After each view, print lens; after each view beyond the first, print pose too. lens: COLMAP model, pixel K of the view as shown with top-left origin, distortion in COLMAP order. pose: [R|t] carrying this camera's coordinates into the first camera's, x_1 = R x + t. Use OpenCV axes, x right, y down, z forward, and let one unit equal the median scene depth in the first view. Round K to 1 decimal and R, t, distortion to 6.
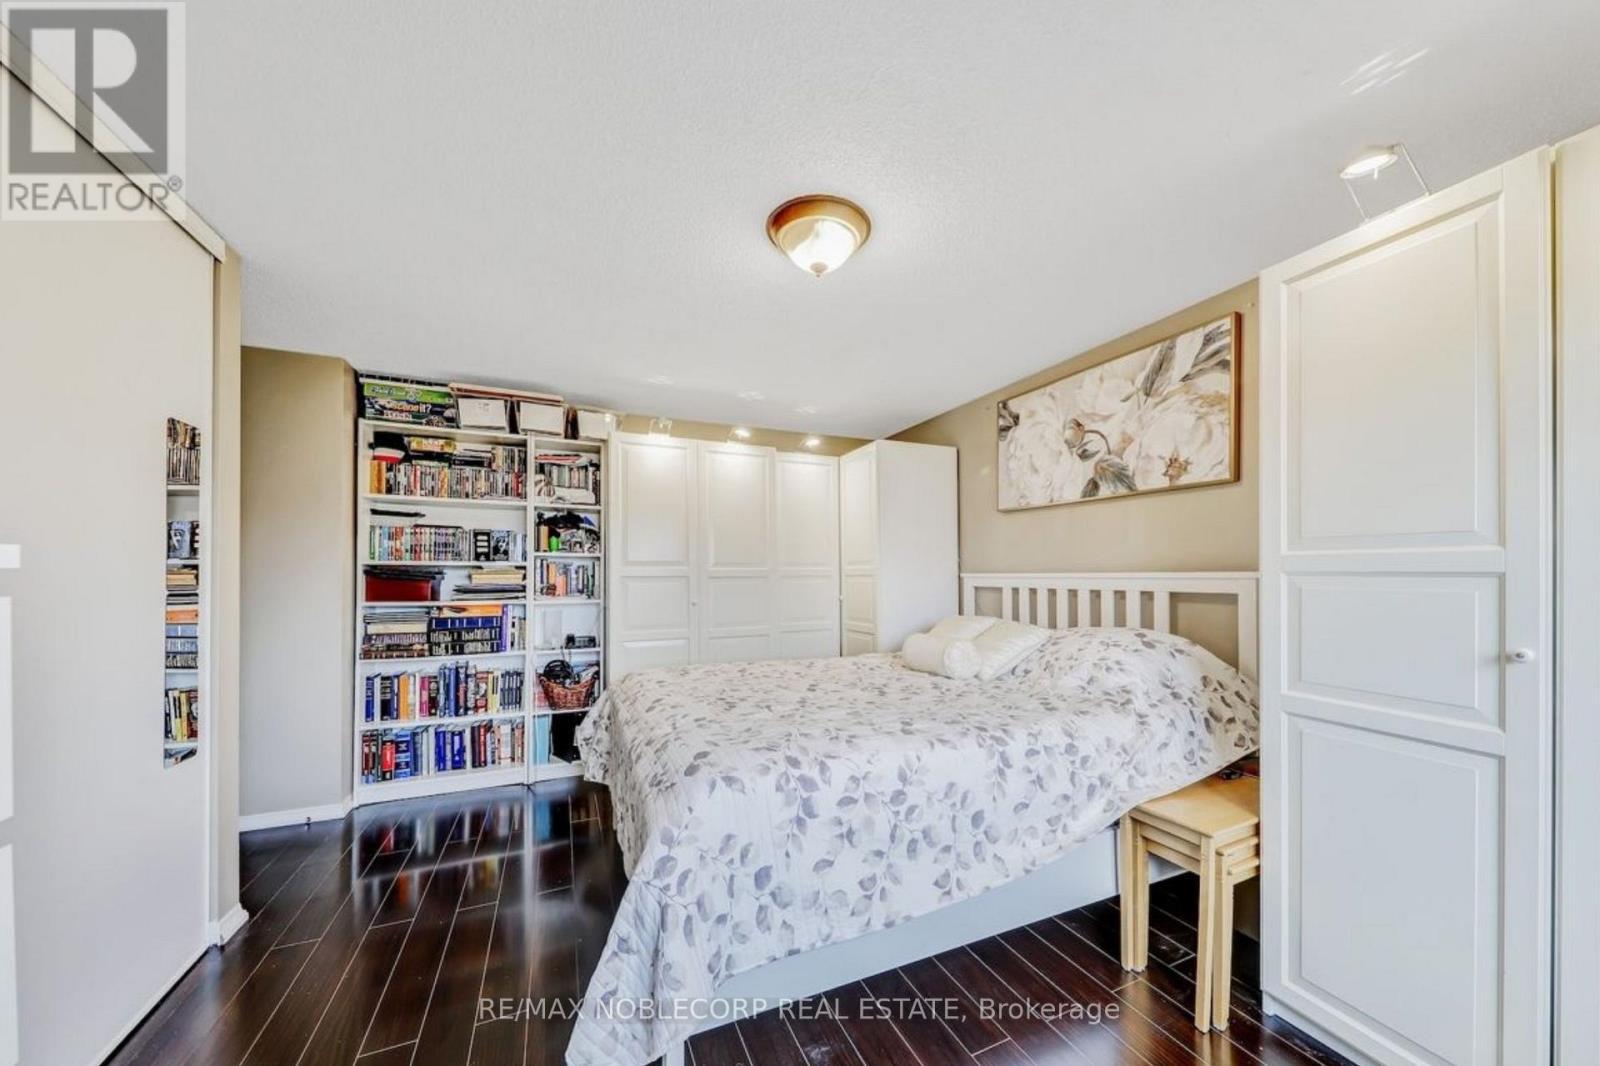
lens RADIAL K [[560.2, 0, 822.0], [0, 560.2, 583.3], [0, 0, 1]] dist [-0.000387, -0.000018]
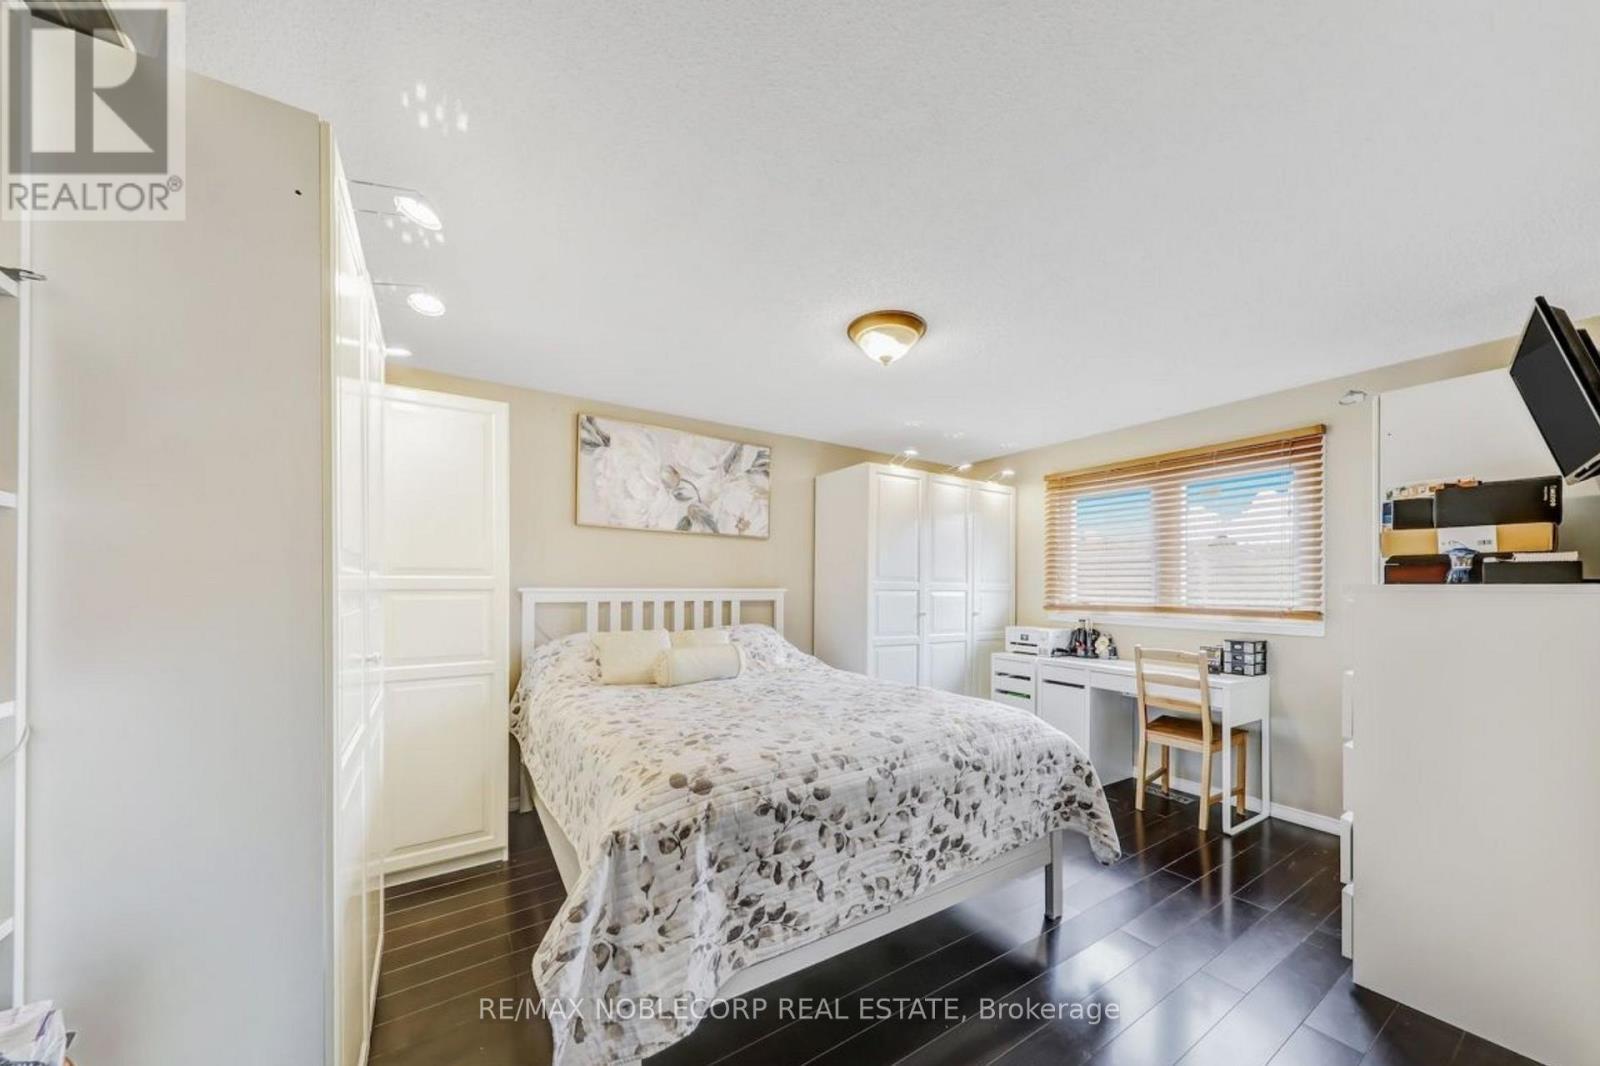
lens RADIAL K [[560.2, 0, 822.0], [0, 560.2, 583.3], [0, 0, 1]] dist [-0.000387, -0.000018]
pose [[-0.179304, 0.009609, 0.983747, -0.887425], [0.010243, 0.999916, -0.007900, -0.017418], [-0.983740, 0.008660, -0.179388, 0.944103]]
